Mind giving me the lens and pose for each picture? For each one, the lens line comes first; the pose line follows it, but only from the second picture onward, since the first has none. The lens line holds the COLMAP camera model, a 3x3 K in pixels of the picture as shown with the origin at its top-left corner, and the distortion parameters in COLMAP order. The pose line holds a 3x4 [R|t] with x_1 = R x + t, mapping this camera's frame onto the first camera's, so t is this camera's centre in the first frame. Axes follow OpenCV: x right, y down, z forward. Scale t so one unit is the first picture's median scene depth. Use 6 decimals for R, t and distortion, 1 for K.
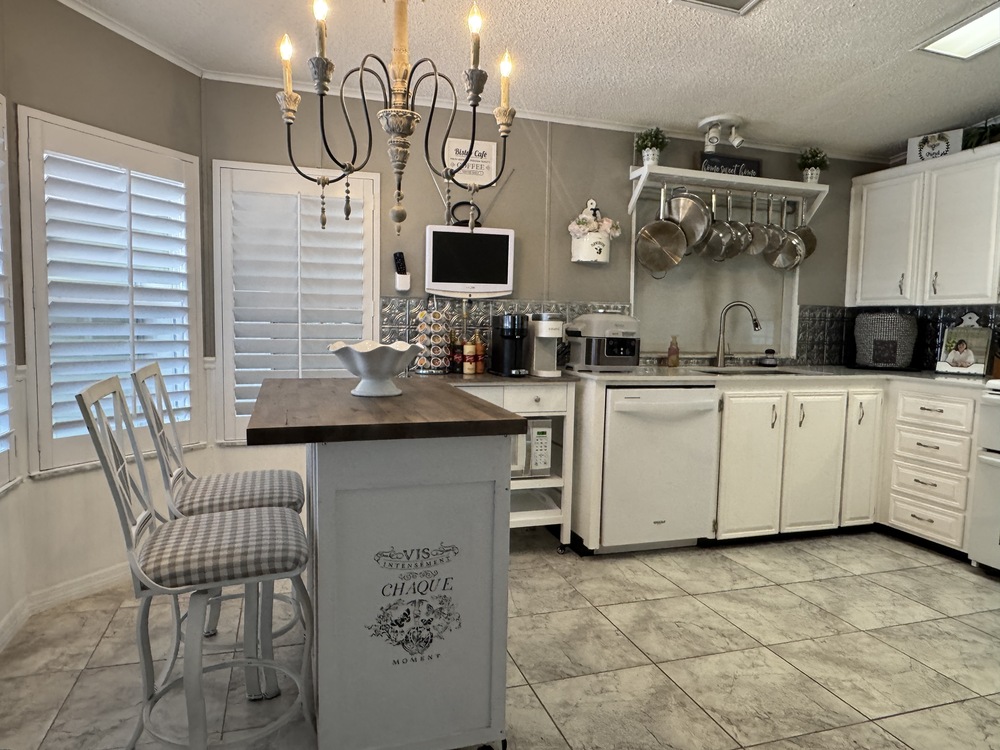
lens RADIAL K [[648.6, 0, 498.5], [0, 648.6, 374.5], [0, 0, 1]] dist [0.003106, -0.000507]
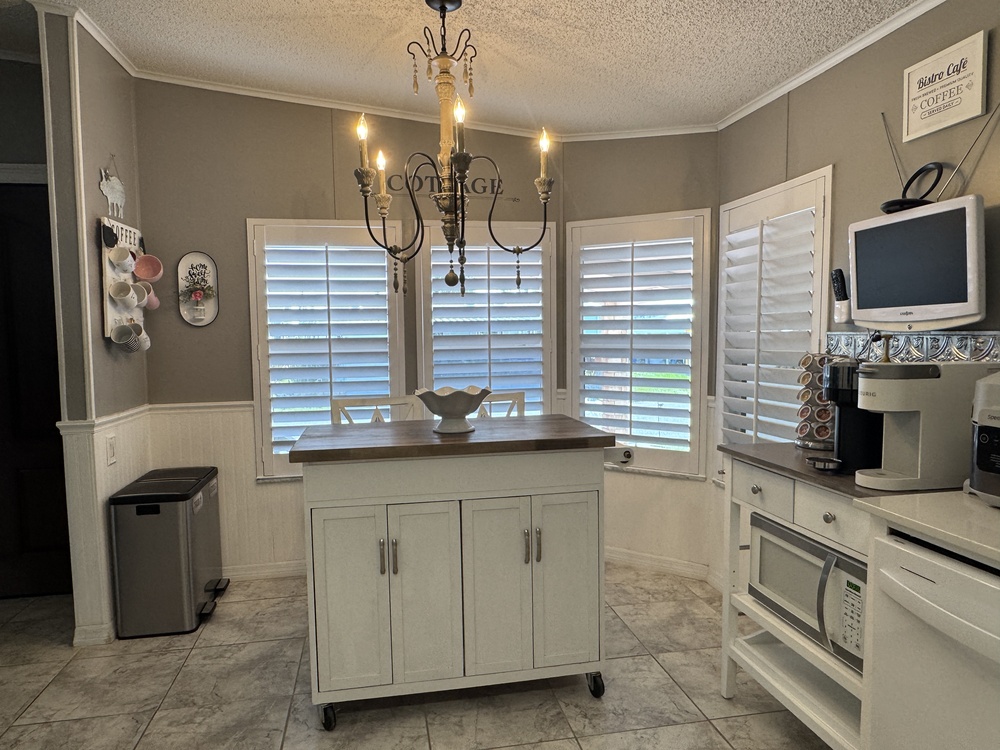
lens RADIAL K [[648.6, 0, 498.7], [0, 648.6, 376.4], [0, 0, 1]] dist [0.003106, -0.000507]
pose [[-0.131887, 0.051113, -0.989946, 0.603787], [-0.076163, 0.995195, 0.061531, -0.088611], [0.988334, 0.083512, -0.127361, 0.740382]]
